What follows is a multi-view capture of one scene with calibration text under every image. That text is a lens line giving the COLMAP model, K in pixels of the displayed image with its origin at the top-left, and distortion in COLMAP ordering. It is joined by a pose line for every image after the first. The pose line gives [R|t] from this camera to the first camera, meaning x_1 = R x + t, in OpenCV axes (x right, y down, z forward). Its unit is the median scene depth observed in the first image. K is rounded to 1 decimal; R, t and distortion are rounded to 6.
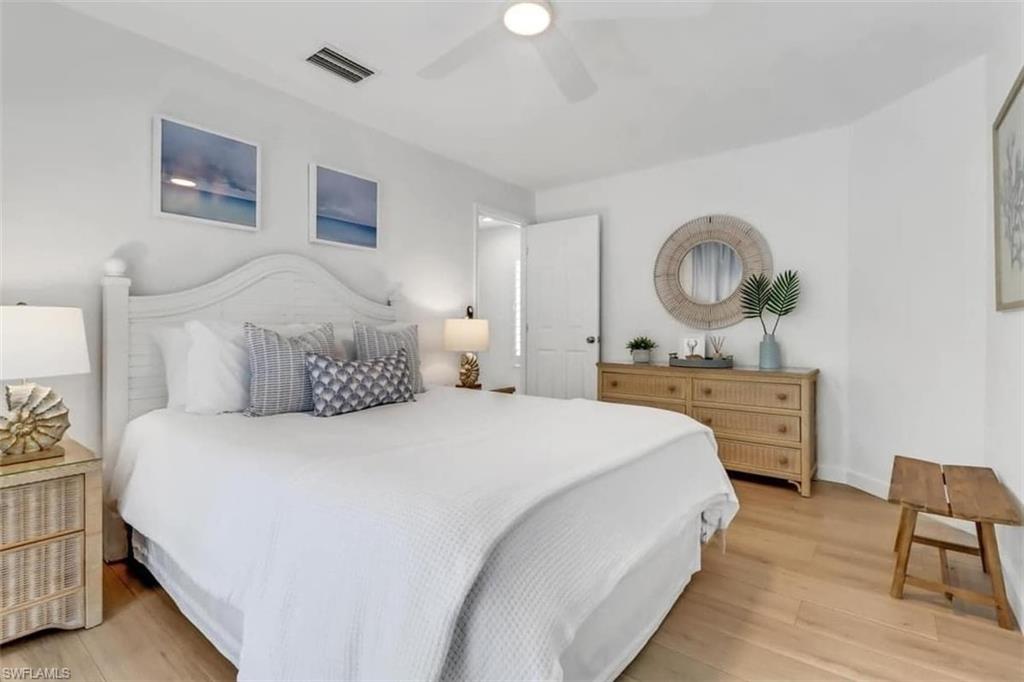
lens RADIAL K [[474.9, 0, 513.3], [0, 474.9, 325.1], [0, 0, 1]] dist [0.001473, 0.000275]
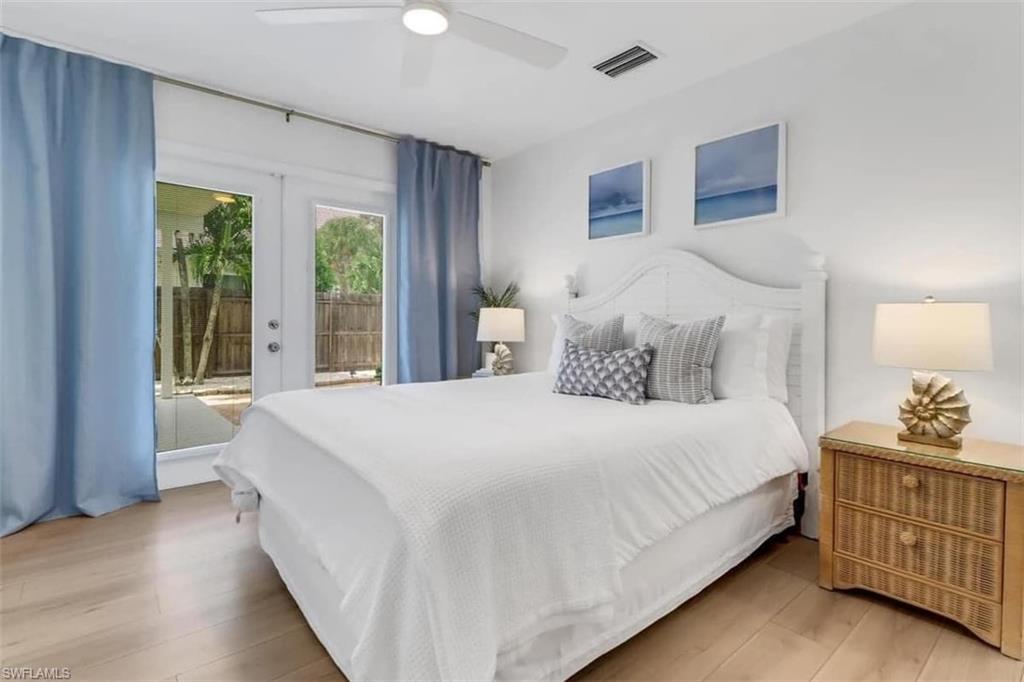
lens RADIAL K [[493.7, 0, 513.4], [0, 493.7, 318.8], [0, 0, 1]] dist [-0.000668, 0.000276]
pose [[-0.223387, 0.004289, -0.974720, 0.622965], [0.000983, 0.999991, 0.004175, 0.000715], [0.974729, -0.000026, -0.223389, 0.862246]]
